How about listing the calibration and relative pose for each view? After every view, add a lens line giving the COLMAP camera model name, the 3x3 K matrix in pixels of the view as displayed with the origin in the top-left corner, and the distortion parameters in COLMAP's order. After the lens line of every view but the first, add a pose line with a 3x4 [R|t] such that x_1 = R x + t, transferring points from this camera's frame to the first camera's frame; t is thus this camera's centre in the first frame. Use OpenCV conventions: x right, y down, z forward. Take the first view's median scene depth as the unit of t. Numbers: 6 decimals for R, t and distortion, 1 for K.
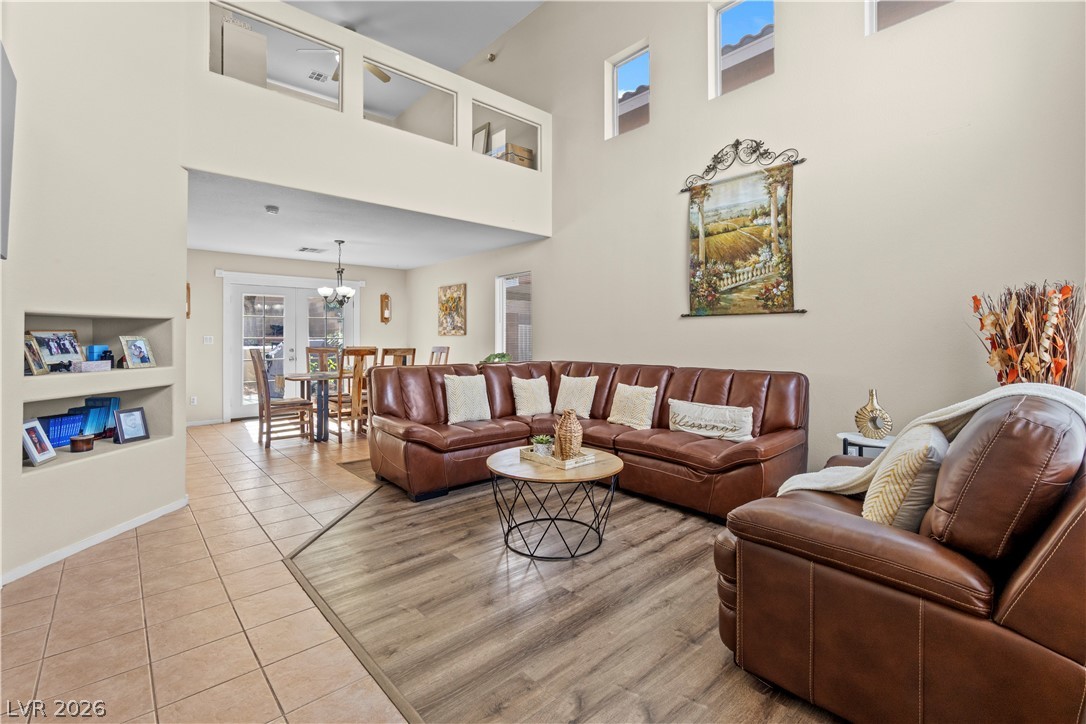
lens RADIAL K [[482.7, 0, 540.0], [0, 482.7, 338.4], [0, 0, 1]] dist [-0.001625, -0.000080]
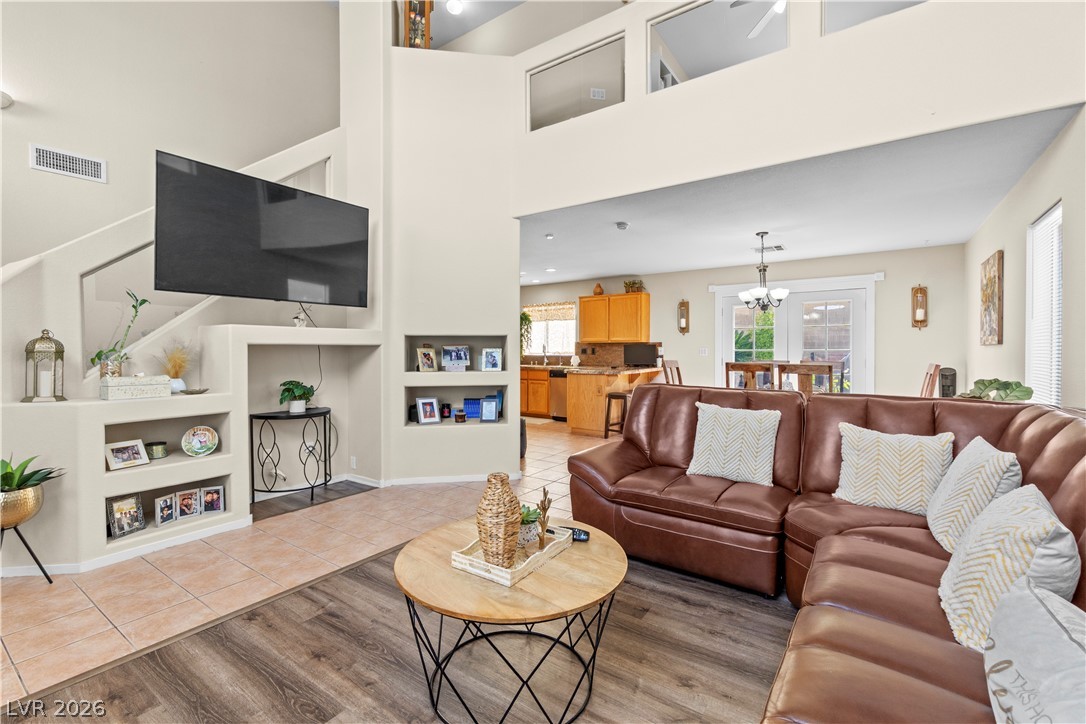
lens RADIAL K [[476.0, 0, 541.0], [0, 476.0, 359.7], [0, 0, 1]] dist [-0.002690, -0.000249]
pose [[0.230476, 0.017310, -0.972924, 0.444680], [-0.000303, 0.999843, 0.017718, 0.002659], [0.973078, -0.003788, 0.230445, 0.659101]]
